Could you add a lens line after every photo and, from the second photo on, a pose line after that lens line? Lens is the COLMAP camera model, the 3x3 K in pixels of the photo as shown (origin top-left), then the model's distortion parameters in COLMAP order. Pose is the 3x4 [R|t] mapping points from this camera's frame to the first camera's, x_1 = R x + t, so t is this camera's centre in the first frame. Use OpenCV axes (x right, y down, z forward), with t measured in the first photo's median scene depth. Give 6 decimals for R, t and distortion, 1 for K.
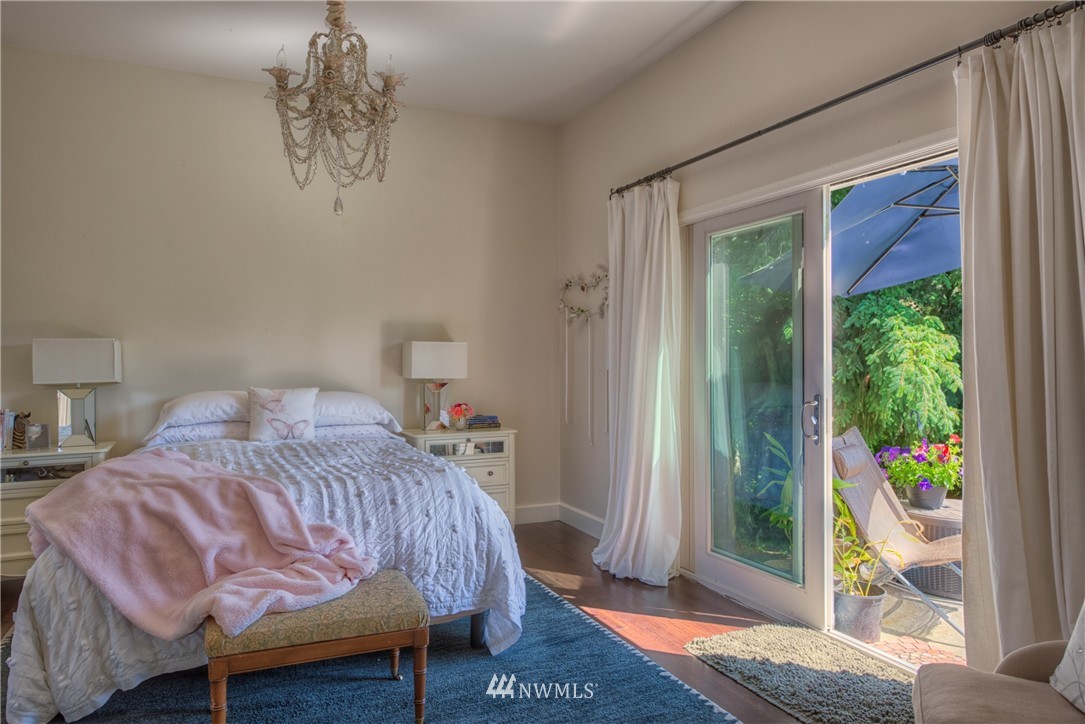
lens RADIAL K [[717.4, 0, 542.5], [0, 717.4, 362.0], [0, 0, 1]] dist [0.000523, -0.001945]
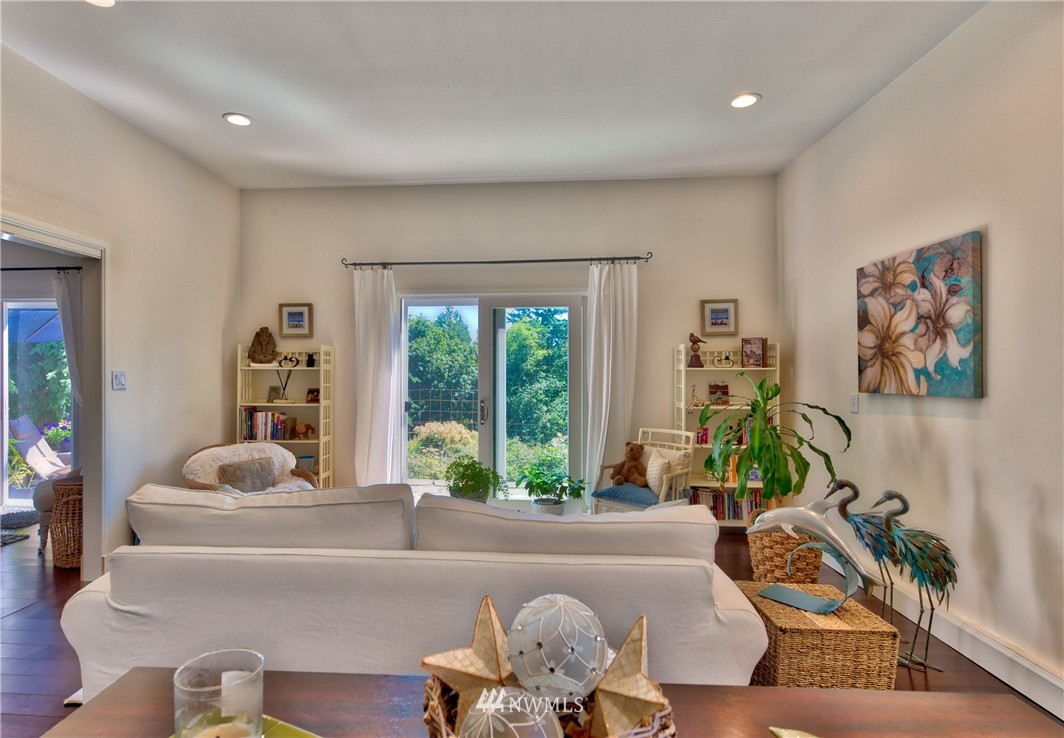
lens RADIAL K [[572.7, 0, 486.4], [0, 572.7, 373.3], [0, 0, 1]] dist [0.002678, -0.000281]
pose [[0.496343, 0.001234, 0.868126, -0.206706], [-0.000309, 0.999999, -0.001245, -0.013111], [-0.868127, 0.000350, 0.496343, -0.603767]]
